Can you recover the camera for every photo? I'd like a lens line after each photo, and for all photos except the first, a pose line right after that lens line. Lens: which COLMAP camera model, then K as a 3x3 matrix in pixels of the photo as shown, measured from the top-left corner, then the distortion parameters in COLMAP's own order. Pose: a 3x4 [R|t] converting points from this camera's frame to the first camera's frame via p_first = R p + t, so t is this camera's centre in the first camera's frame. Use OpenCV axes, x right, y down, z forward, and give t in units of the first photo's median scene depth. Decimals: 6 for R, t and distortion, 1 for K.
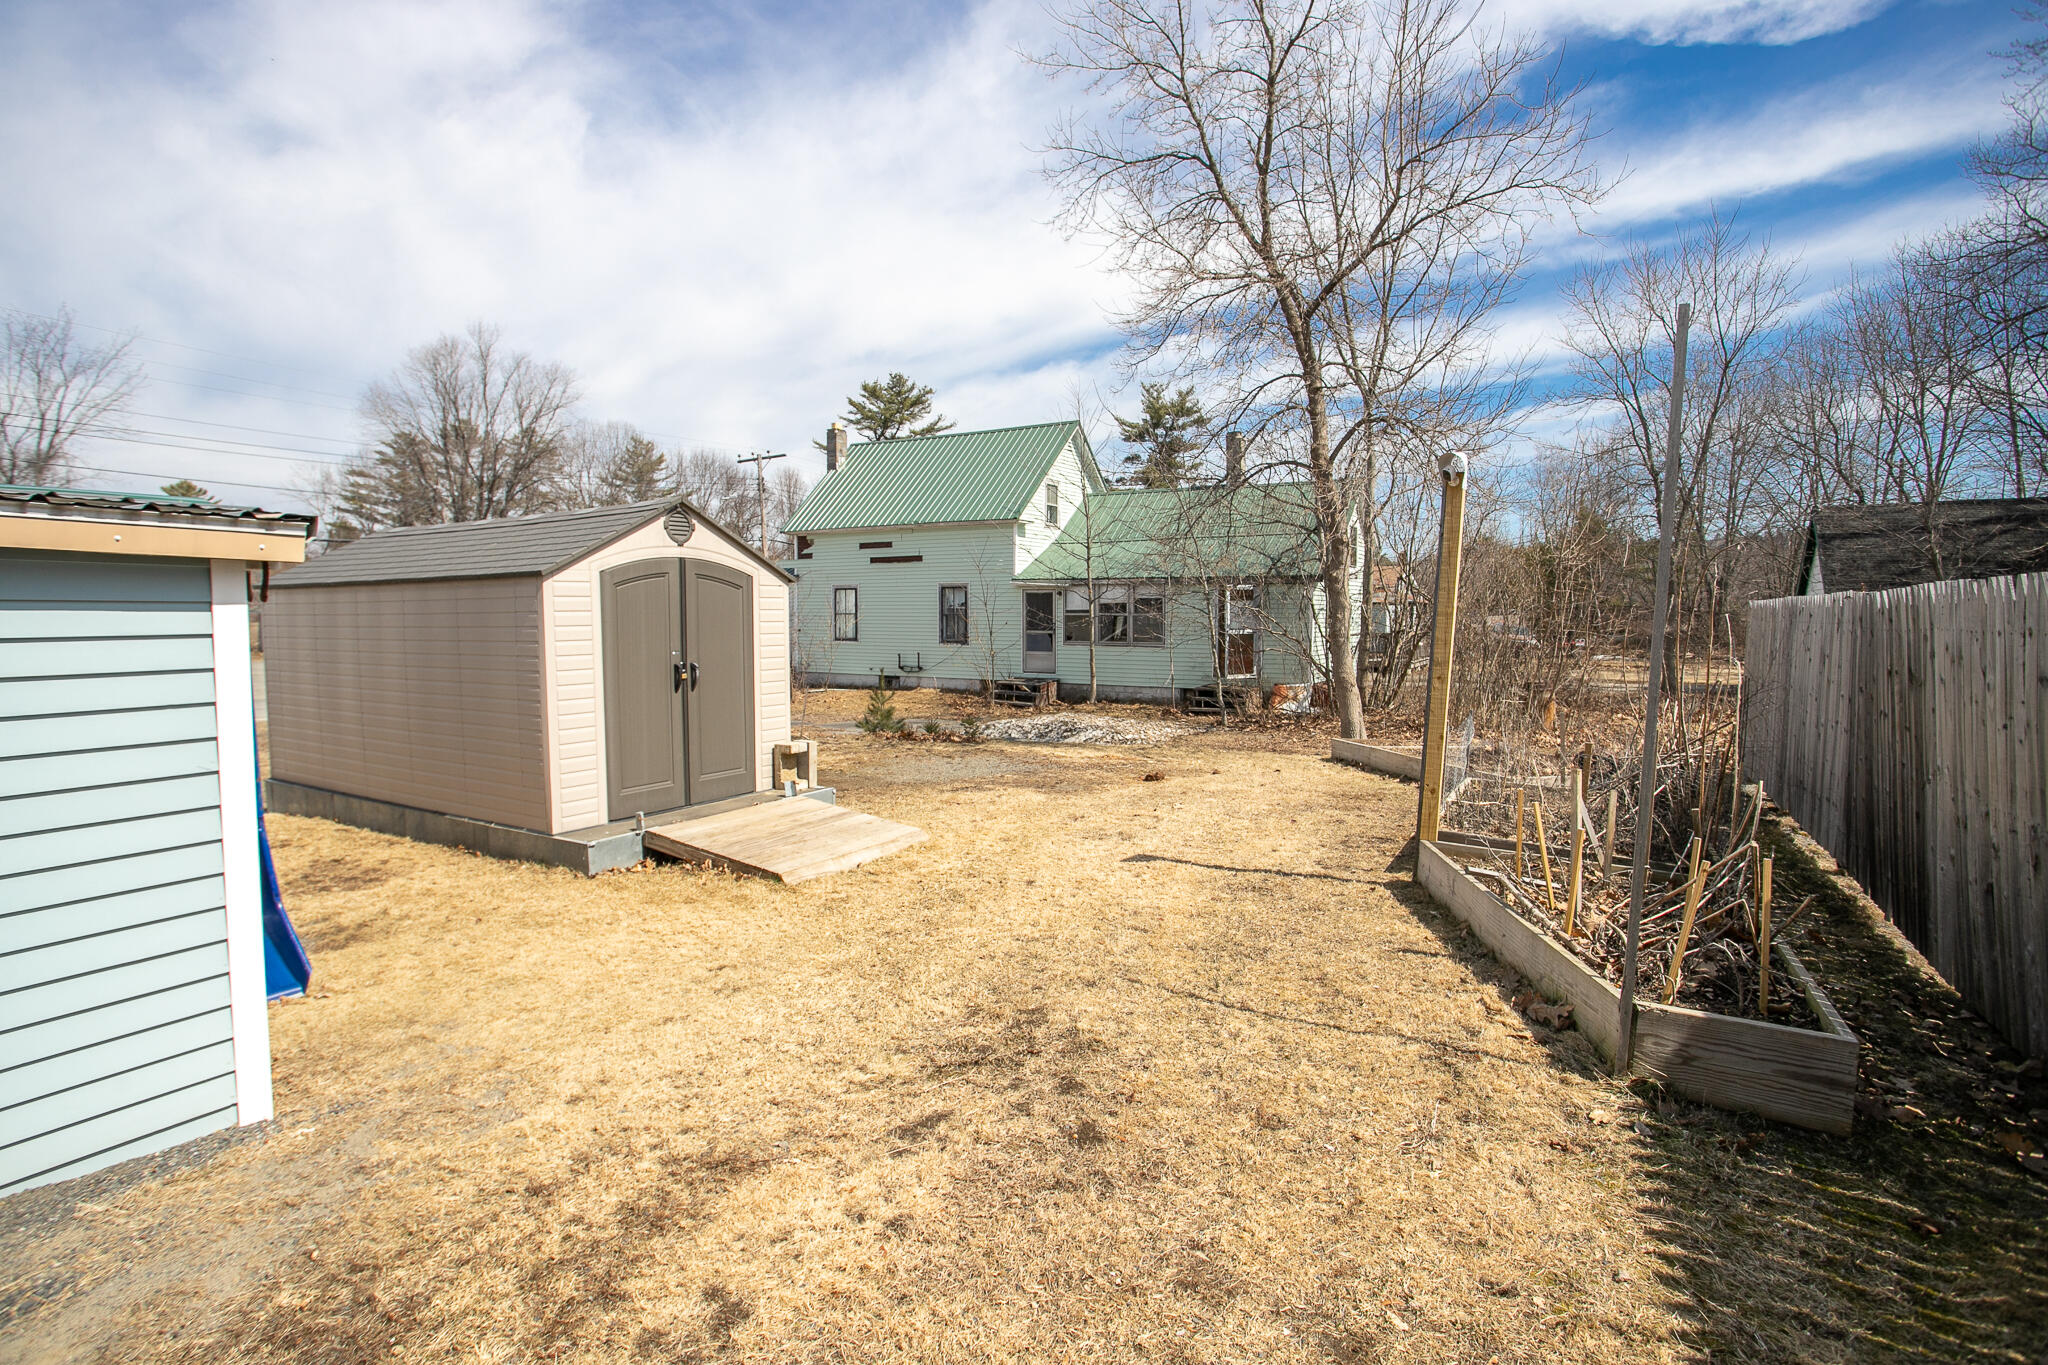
lens RADIAL K [[984.6, 0, 1024.0], [0, 984.6, 682.5], [0, 0, 1]] dist [-0.068463, 0.025139]
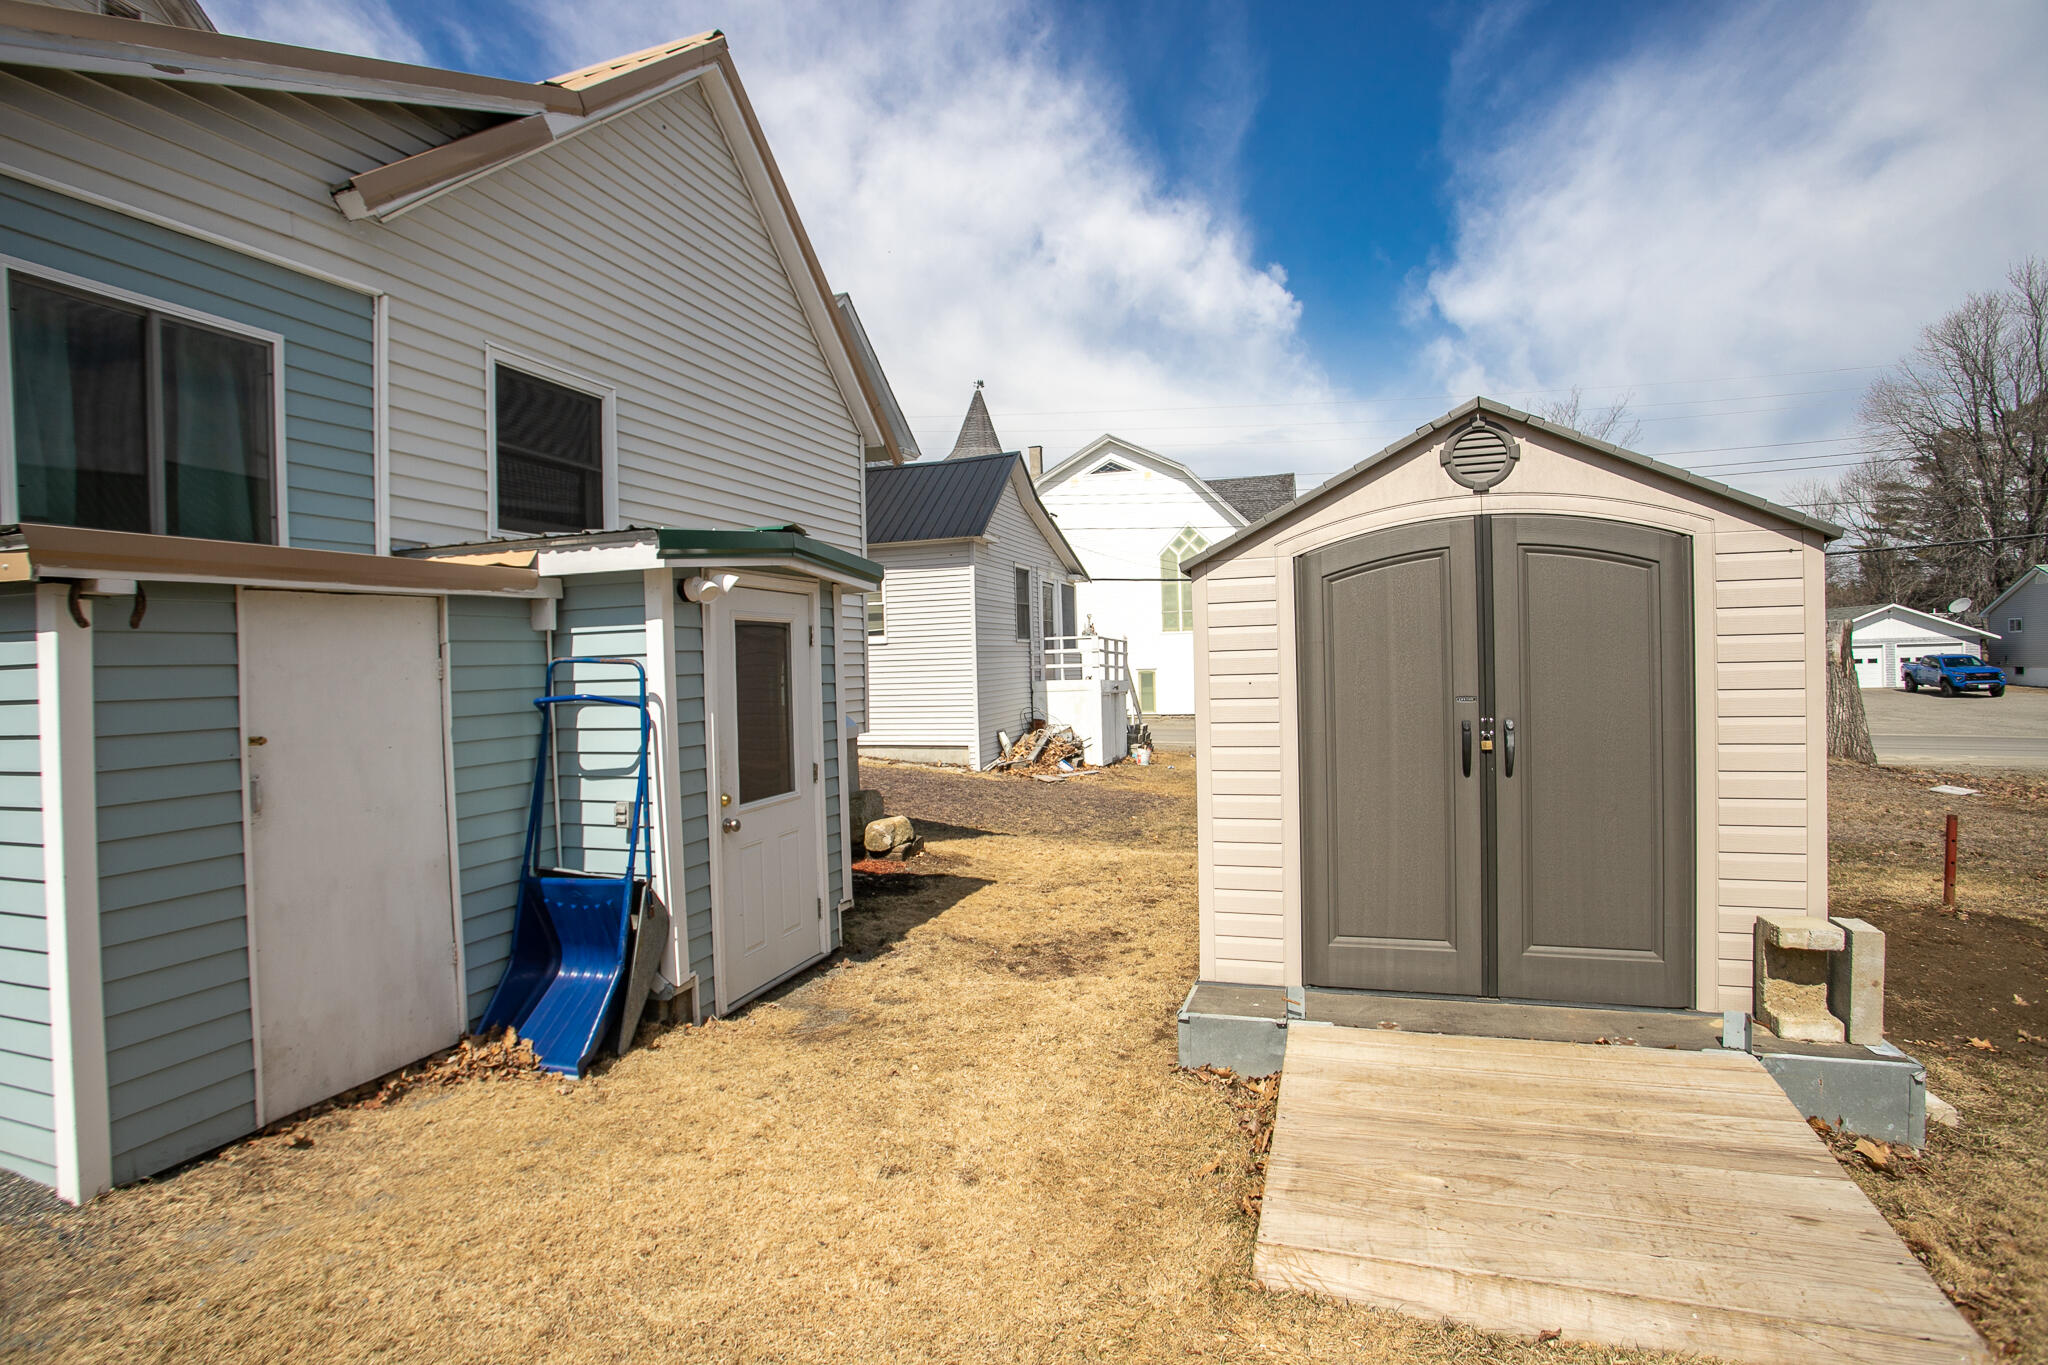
lens RADIAL K [[984.6, 0, 1024.0], [0, 984.6, 682.5], [0, 0, 1]] dist [-0.068463, 0.025139]
pose [[0.201141, 0.013814, -0.979465, 0.097410], [-0.048138, 0.998832, 0.004202, -0.031044], [0.978379, 0.046304, 0.201571, 0.654794]]
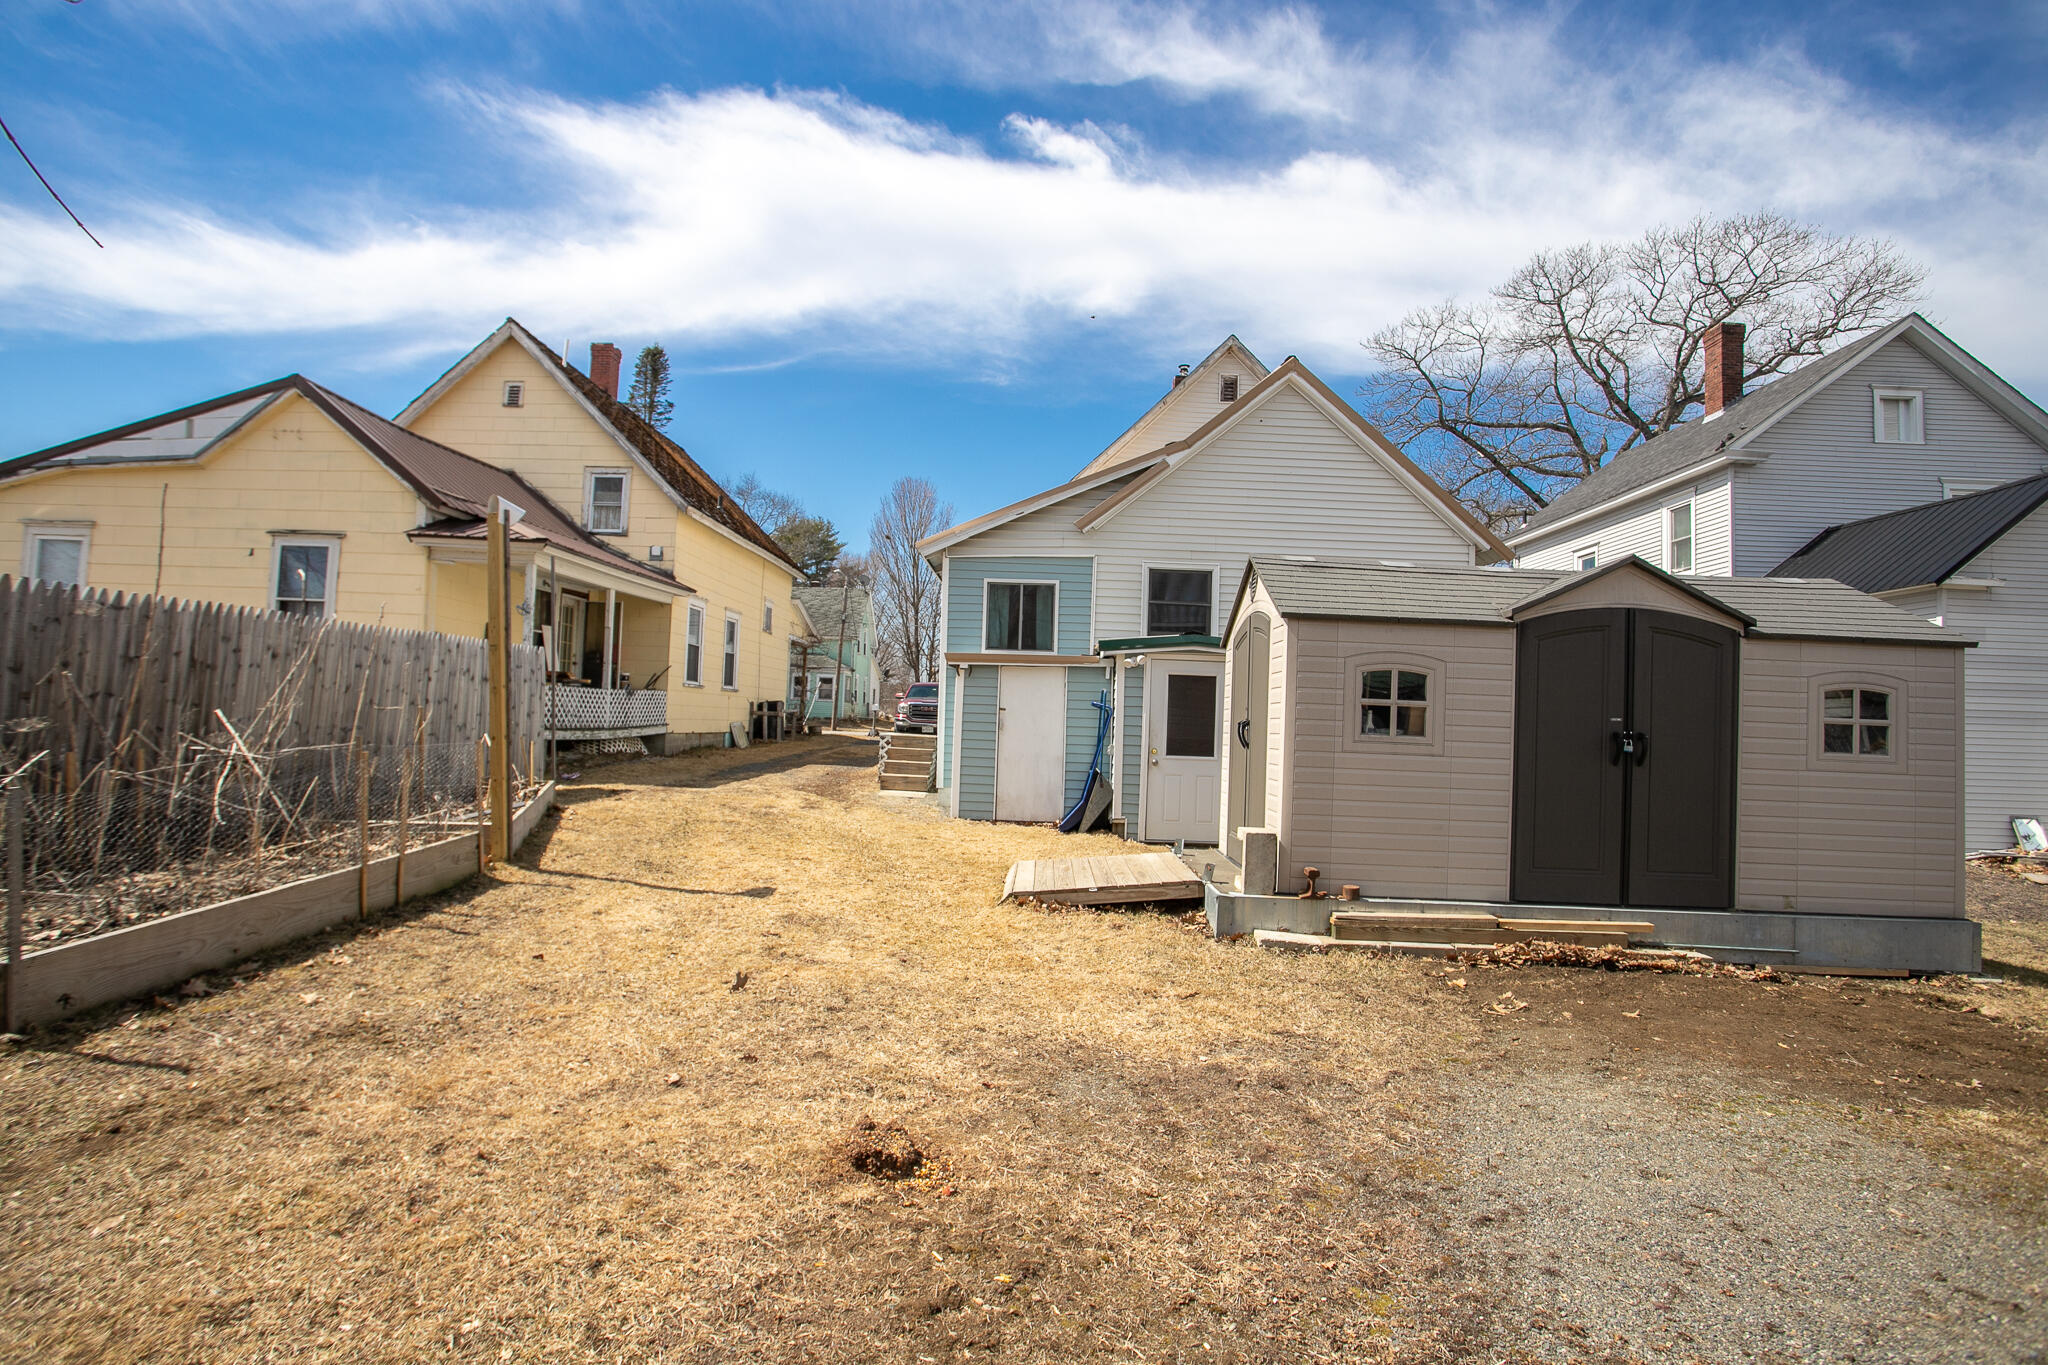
lens RADIAL K [[984.6, 0, 1024.0], [0, 984.6, 682.5], [0, 0, 1]] dist [-0.068463, 0.025139]
pose [[-0.871627, -0.048999, -0.487714, 0.302134], [-0.072307, 0.996959, 0.029064, -0.068401], [0.484806, 0.060598, -0.872520, 1.597494]]
